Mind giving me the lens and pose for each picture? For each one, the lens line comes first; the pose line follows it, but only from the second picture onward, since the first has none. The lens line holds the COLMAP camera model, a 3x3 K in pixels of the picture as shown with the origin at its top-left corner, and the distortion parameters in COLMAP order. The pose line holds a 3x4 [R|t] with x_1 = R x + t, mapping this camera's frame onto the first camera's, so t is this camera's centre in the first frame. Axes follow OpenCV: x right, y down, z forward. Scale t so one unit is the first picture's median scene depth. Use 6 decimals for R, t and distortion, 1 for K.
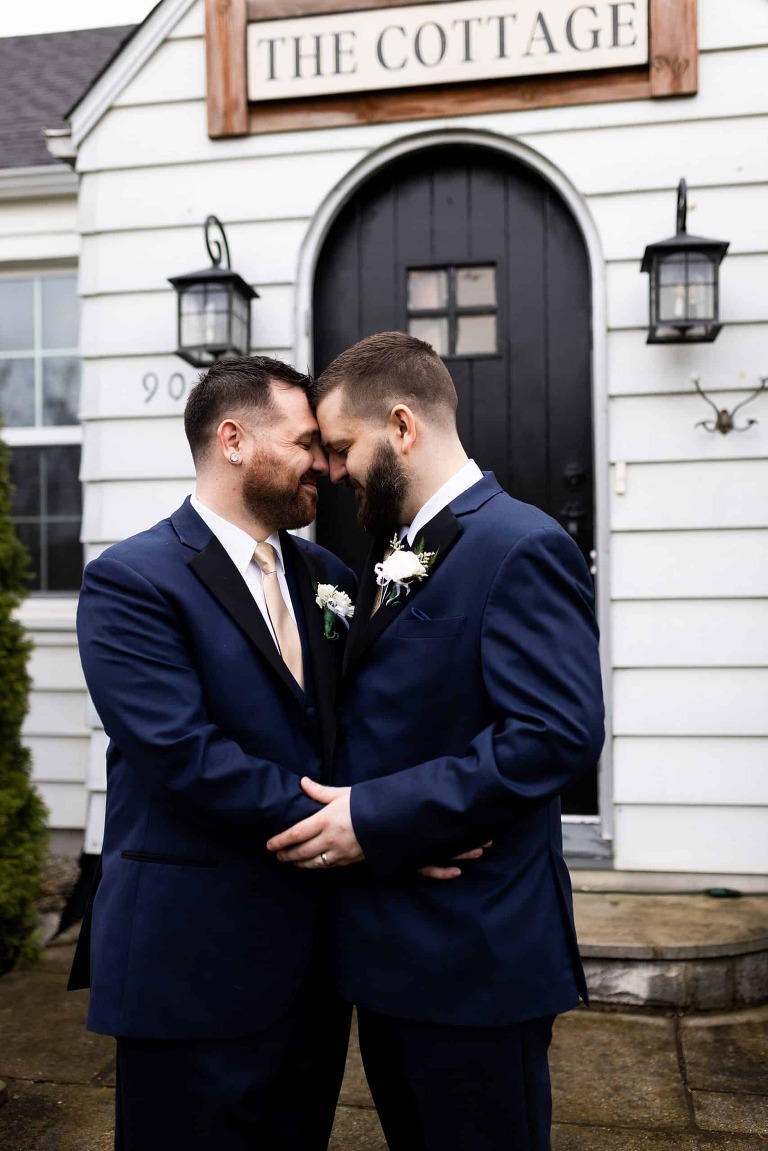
lens RADIAL K [[1132.8, 0, 389.0], [0, 1132.8, 582.3], [0, 0, 1]] dist [-0.005634, 0.024442]
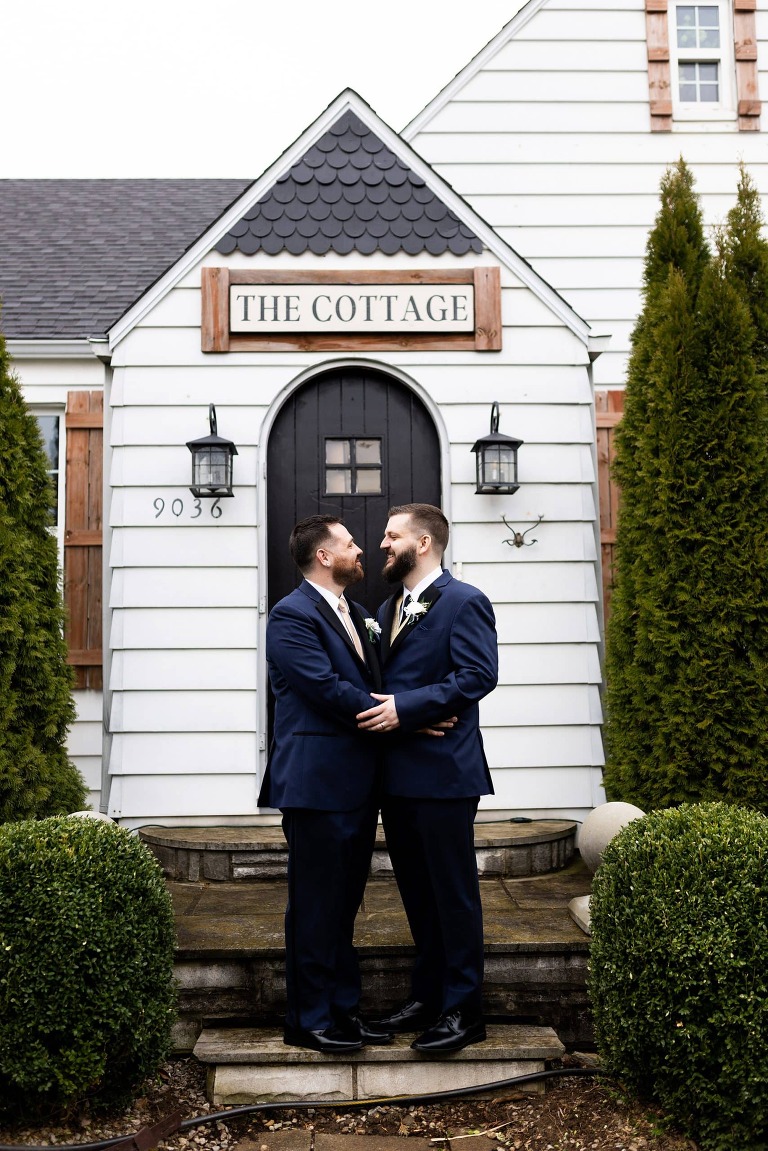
lens RADIAL K [[1132.8, 0, 389.0], [0, 1132.8, 582.3], [0, 0, 1]] dist [-0.005634, 0.024442]
pose [[0.976213, 0.015904, 0.216228, -0.258704], [0.001461, 0.996801, -0.079914, 0.056733], [-0.216807, 0.078329, 0.973067, -0.603615]]
